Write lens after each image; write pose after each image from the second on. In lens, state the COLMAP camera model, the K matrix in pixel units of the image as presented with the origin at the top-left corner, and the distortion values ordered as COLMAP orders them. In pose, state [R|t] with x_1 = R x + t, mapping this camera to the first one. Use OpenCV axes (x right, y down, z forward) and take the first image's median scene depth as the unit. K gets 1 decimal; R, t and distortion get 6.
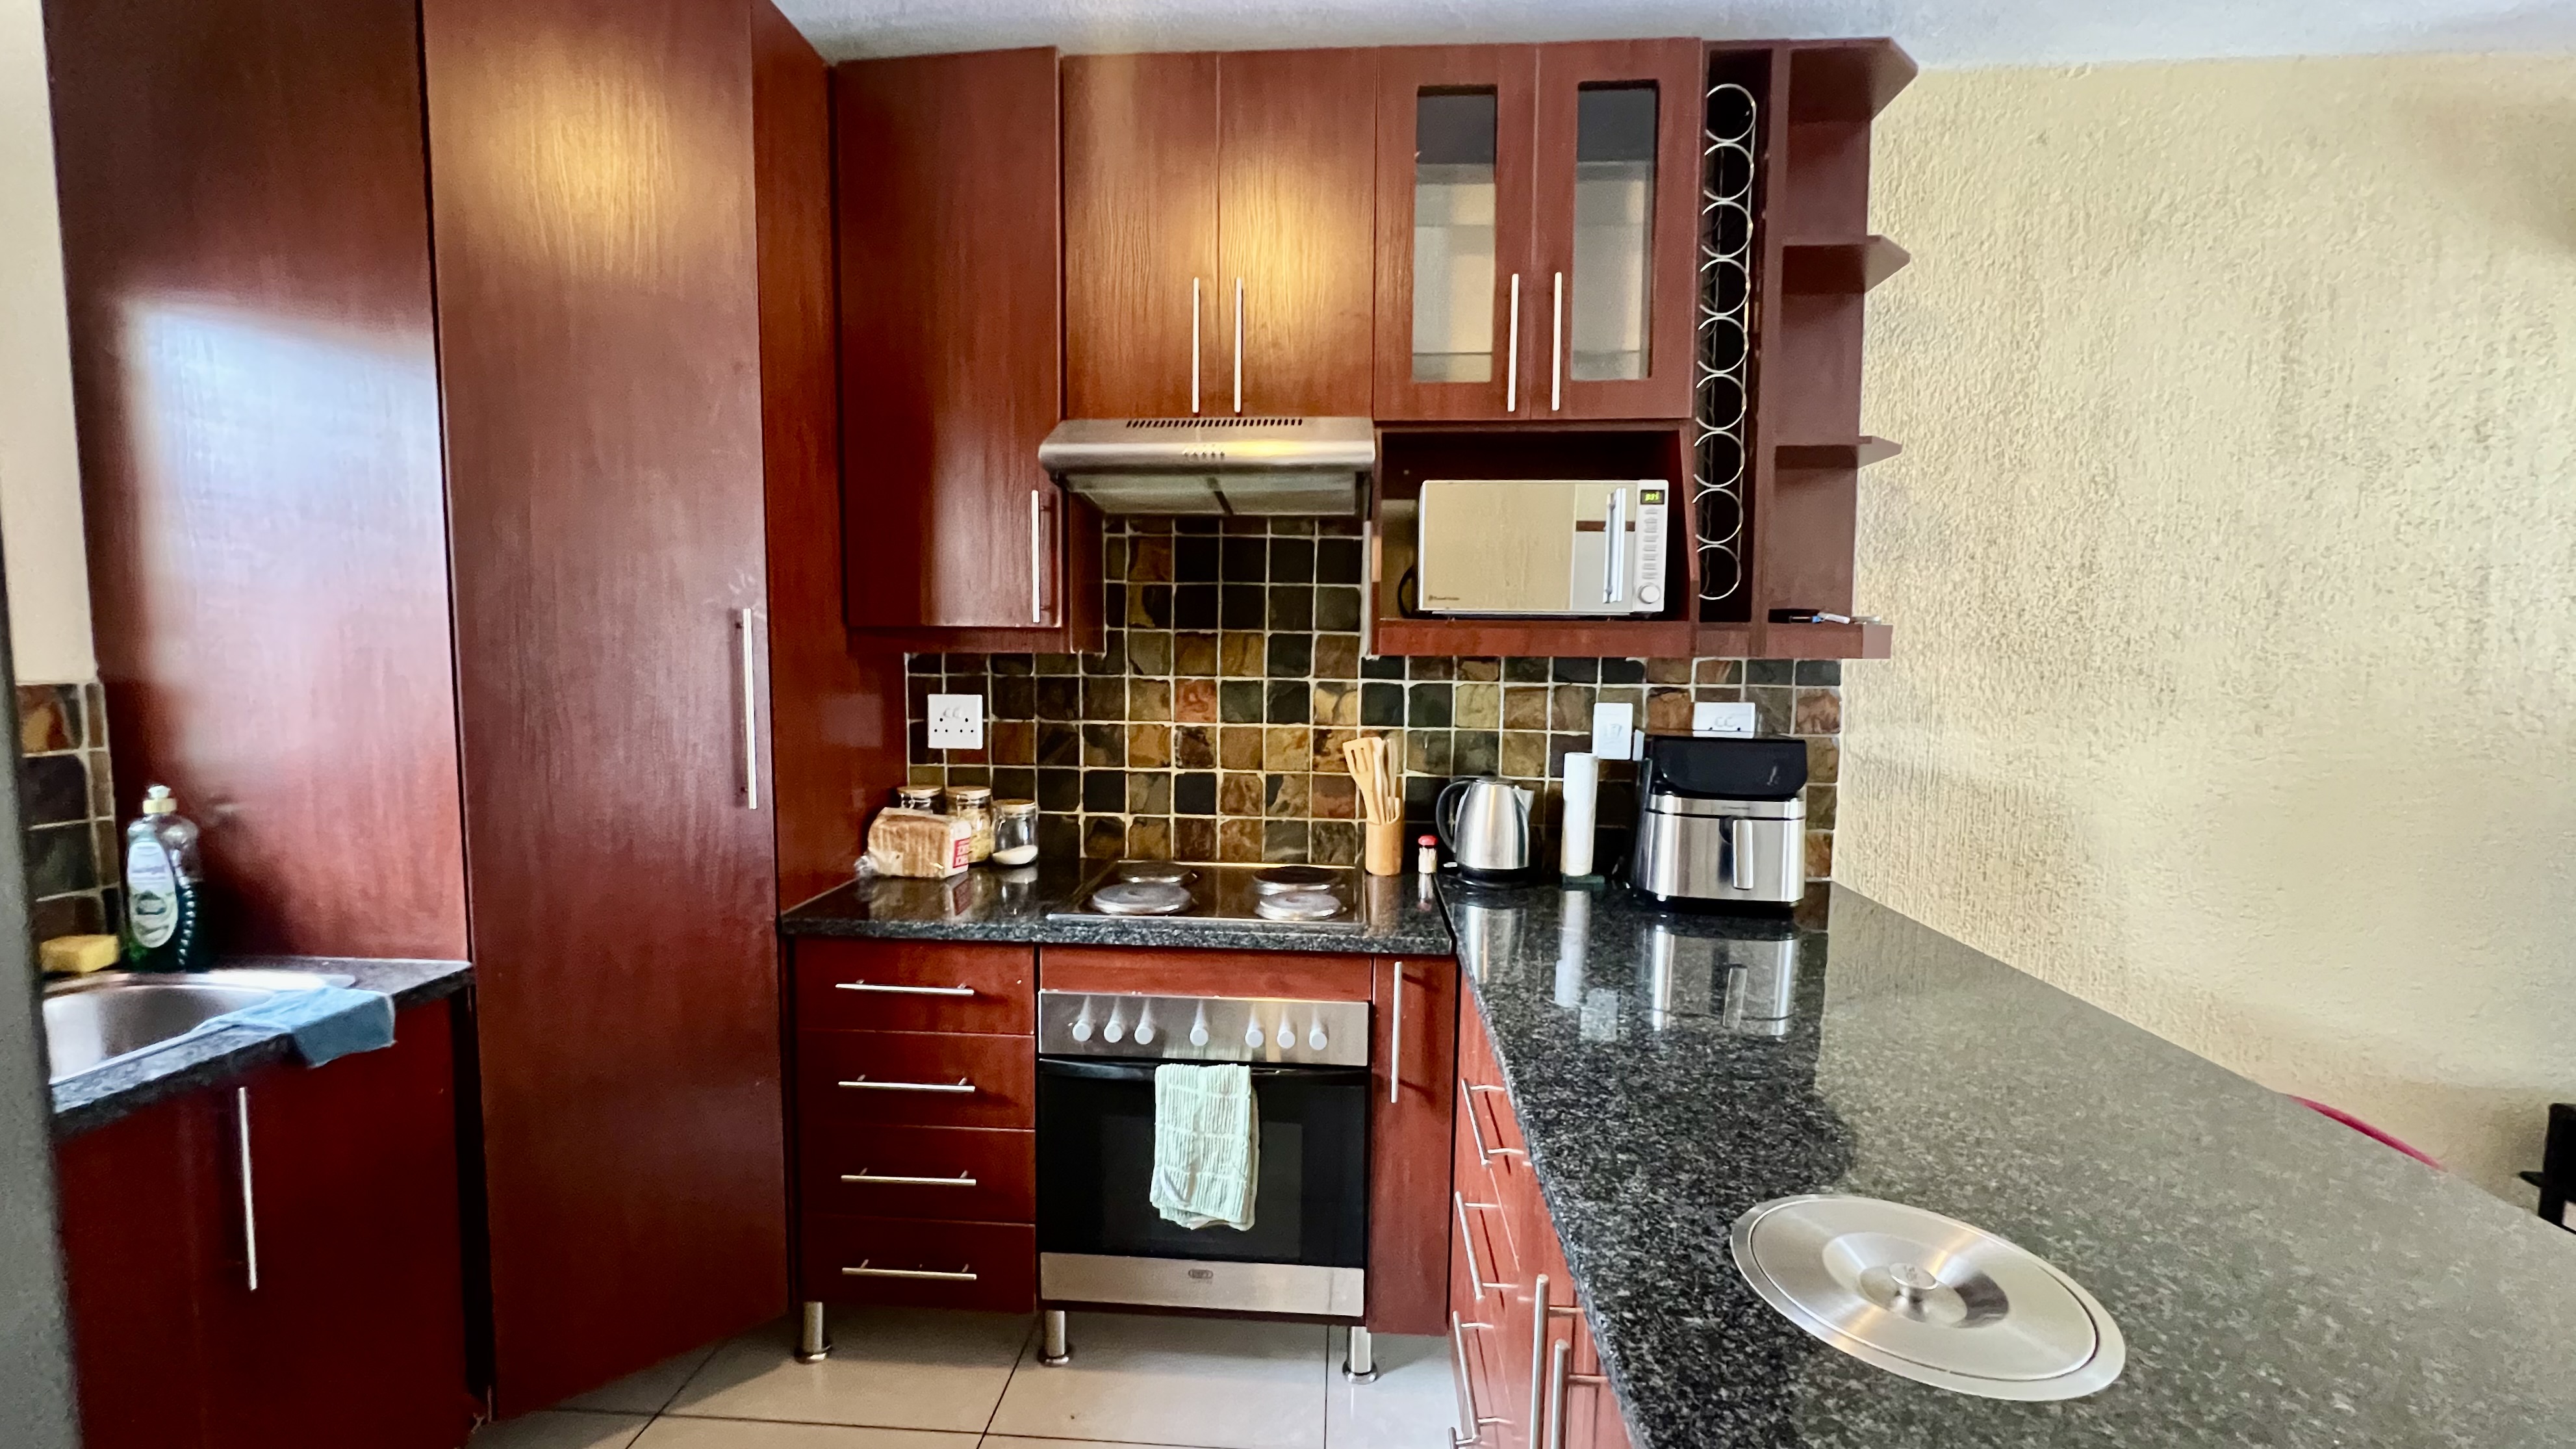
lens RADIAL K [[1045.0, 0, 1278.8], [0, 1045.0, 728.2], [0, 0, 1]] dist [-0.000137, 0.000015]
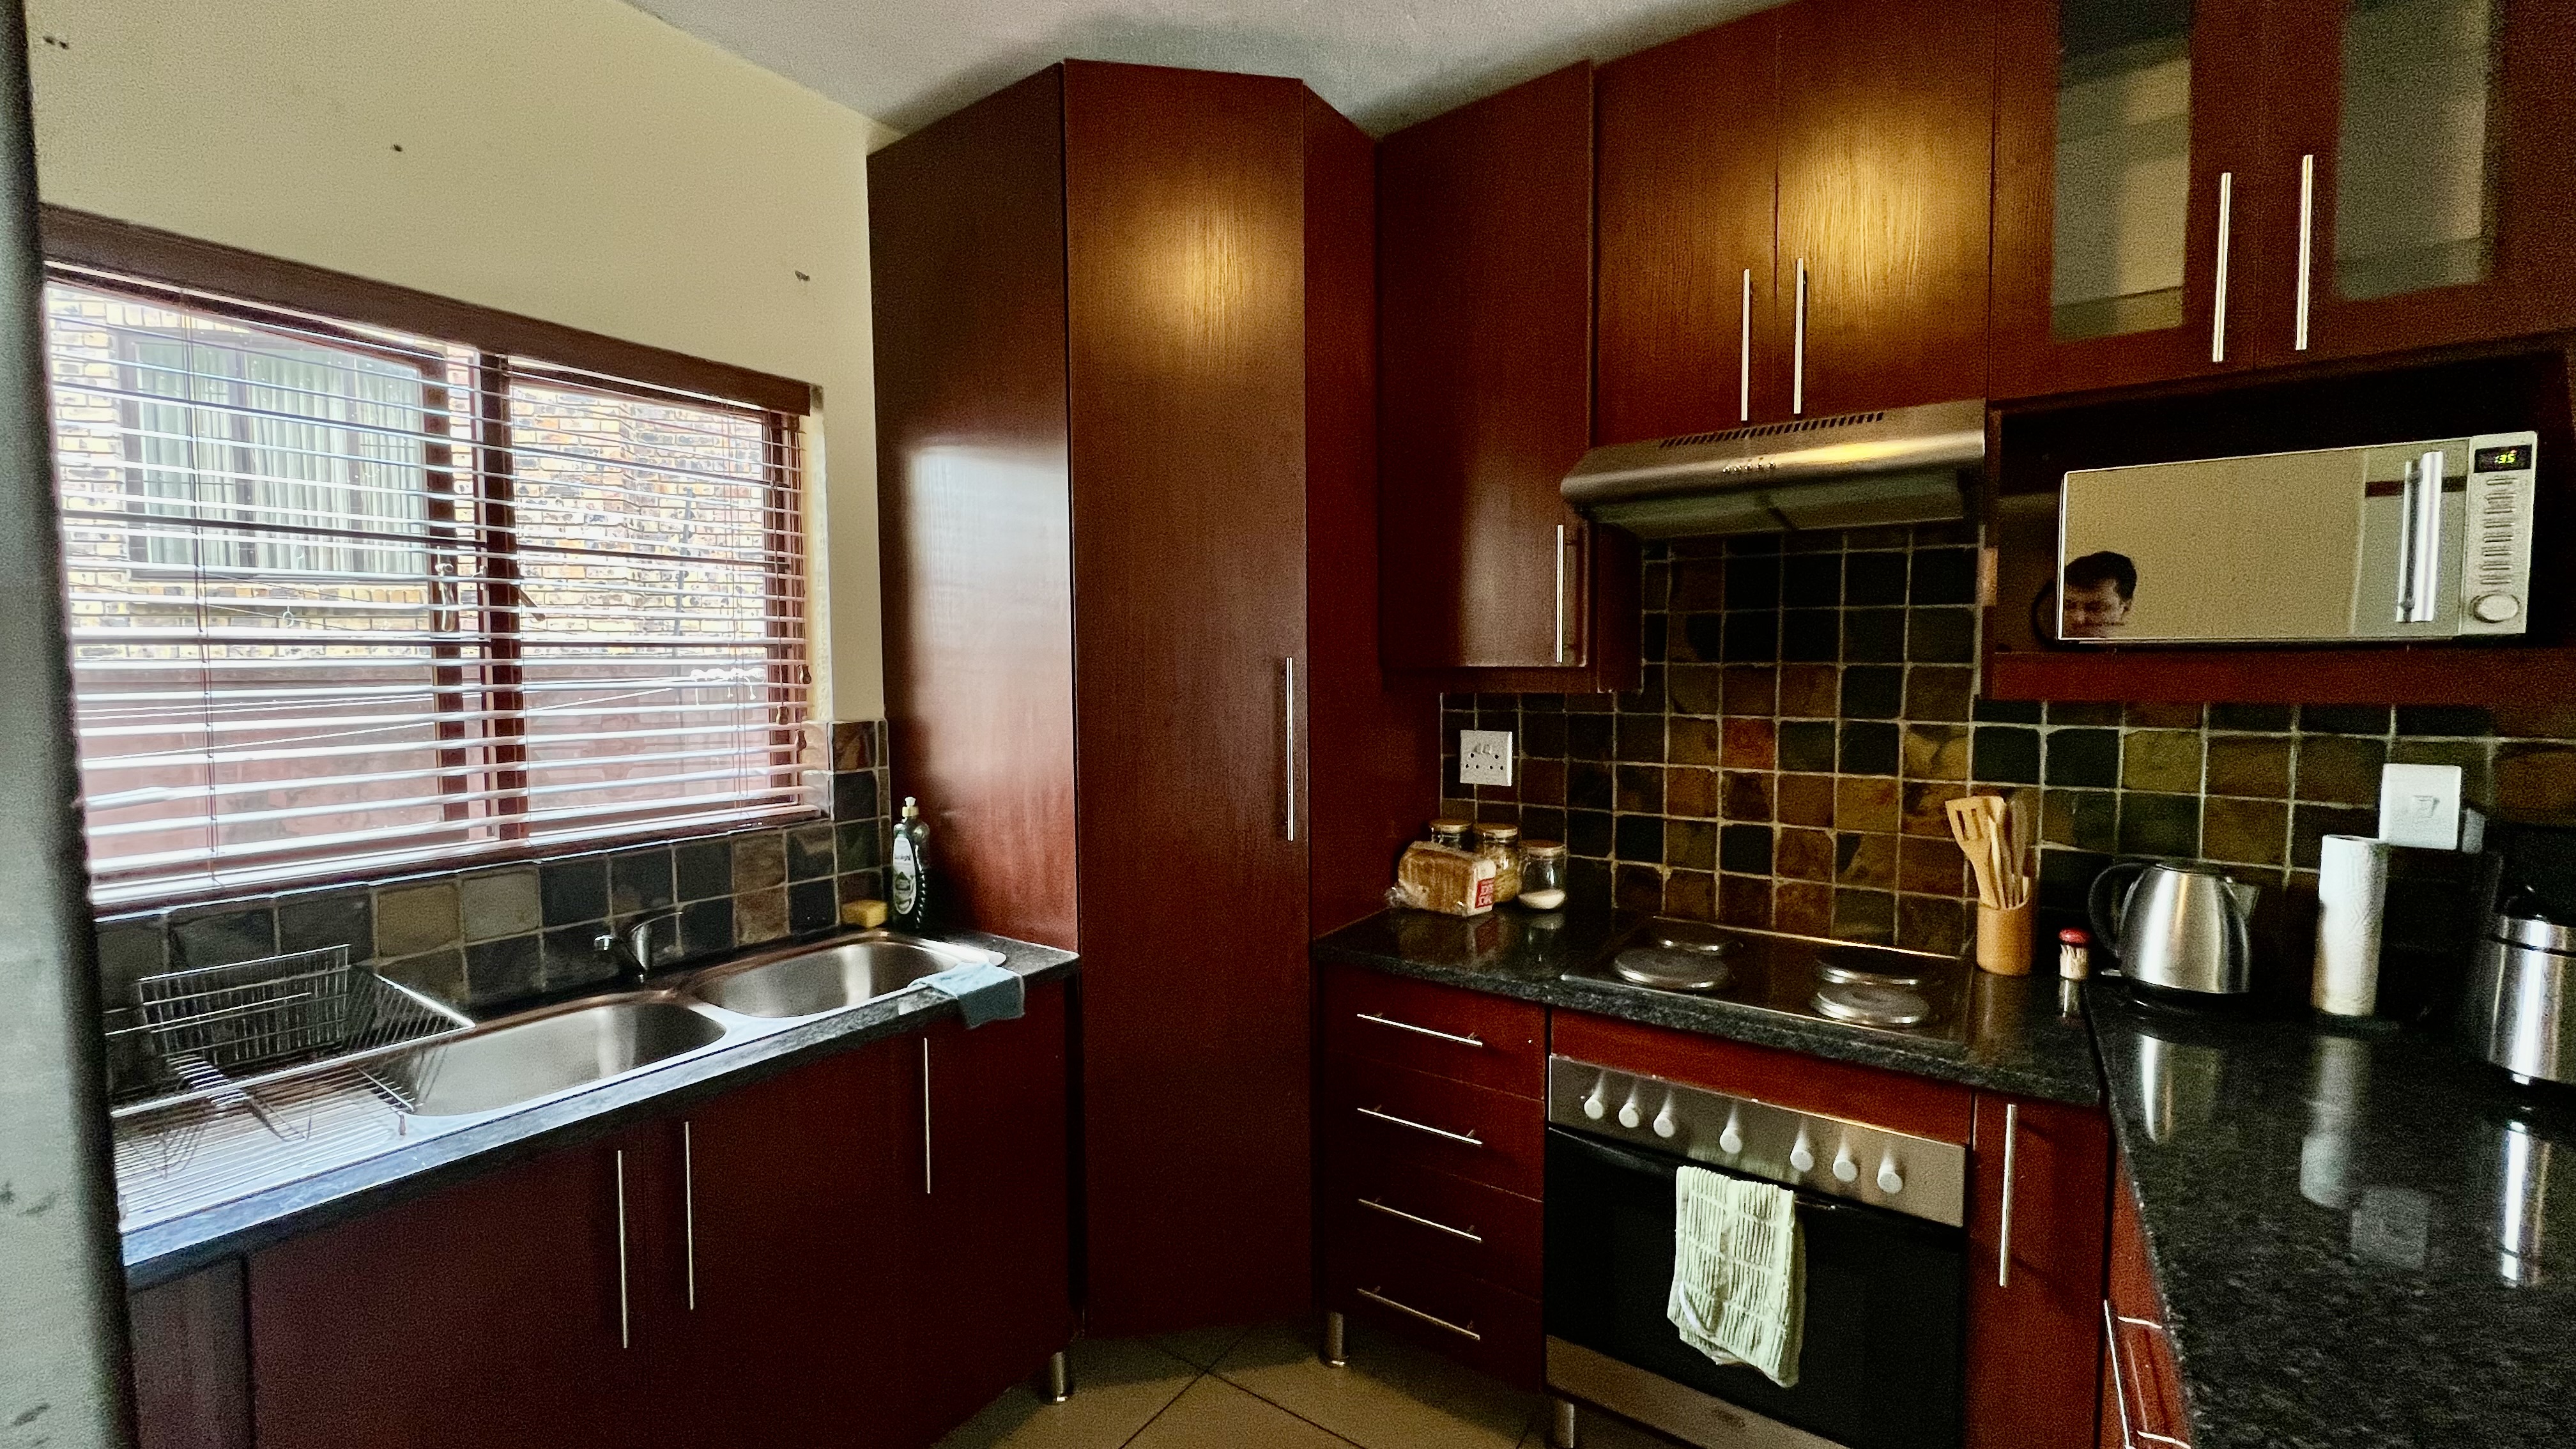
lens RADIAL K [[1030.3, 0, 1284.9], [0, 1030.3, 716.7], [0, 0, 1]] dist [-0.002437, -0.000129]
pose [[0.858597, 0.012530, -0.512497, 0.034904], [-0.023254, 0.999624, -0.014517, -0.032160], [0.512123, 0.024382, 0.858566, 0.065085]]
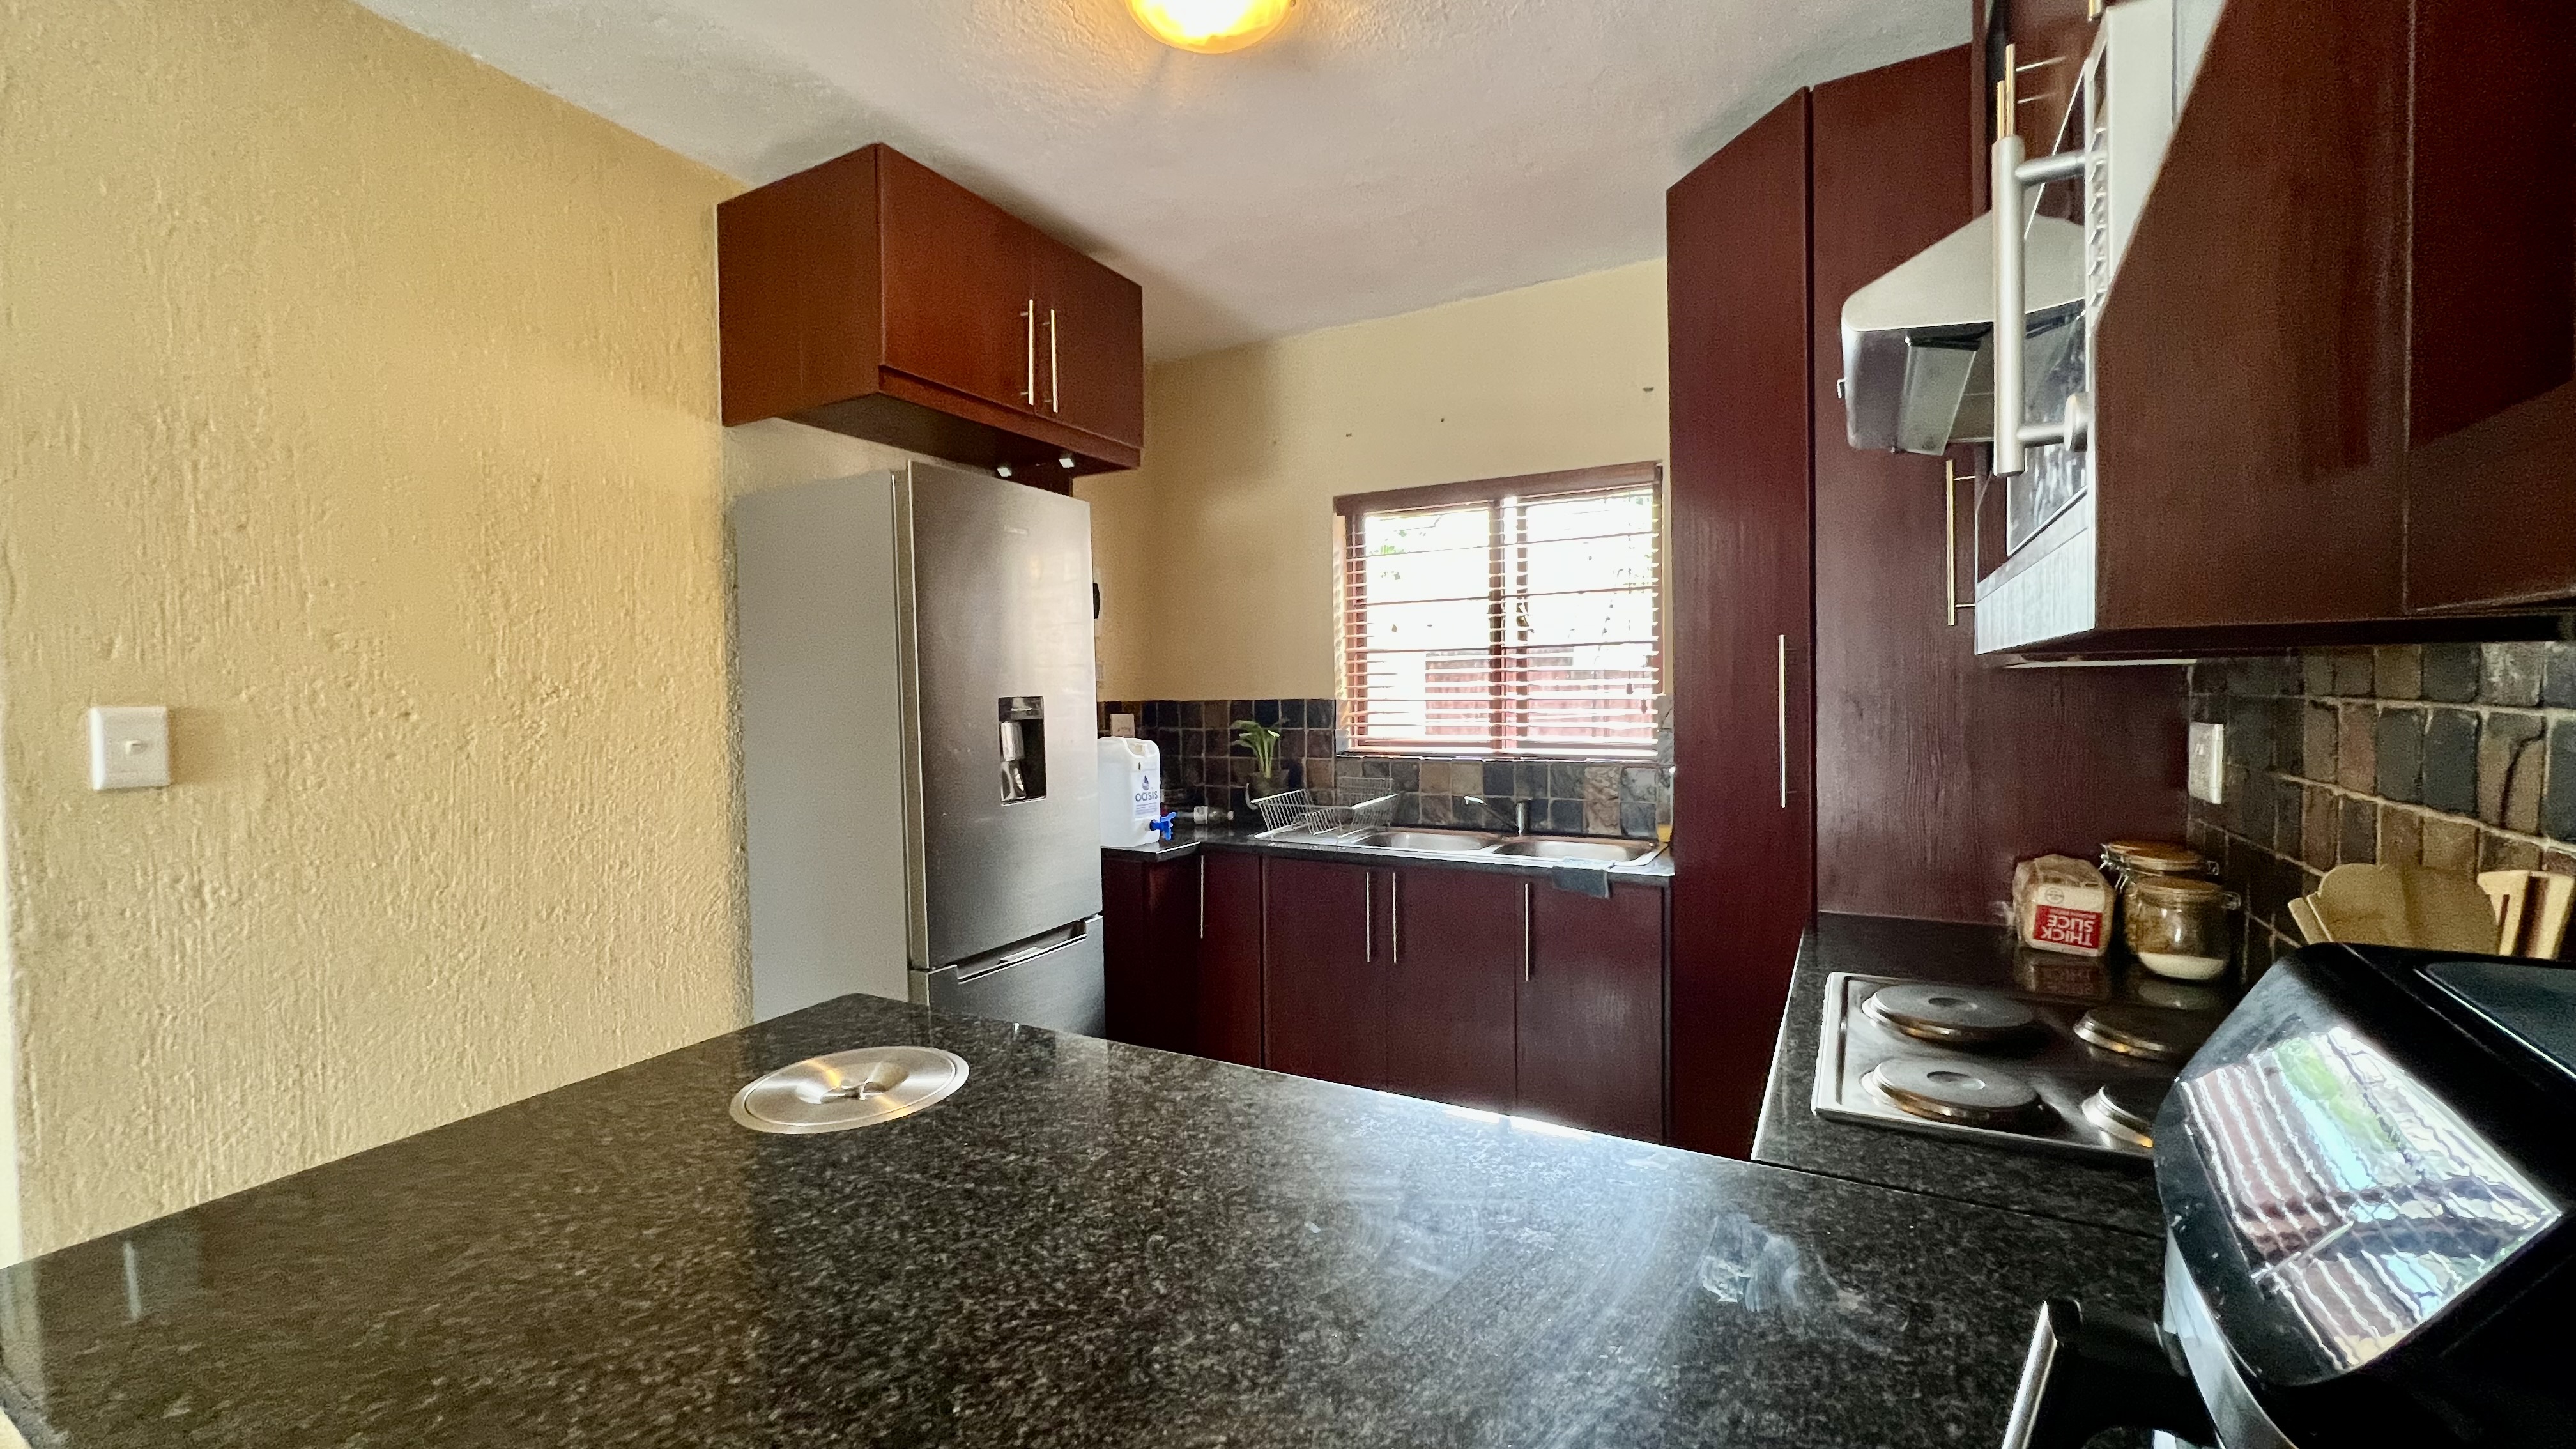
lens RADIAL K [[1040.8, 0, 1288.0], [0, 1040.8, 724.5], [0, 0, 1]] dist [-0.001590, -0.000196]
pose [[-0.429662, 0.027211, -0.902580, 0.684496], [-0.058344, 0.996621, 0.057820, -0.044750], [0.901103, 0.077503, -0.426622, 0.884378]]
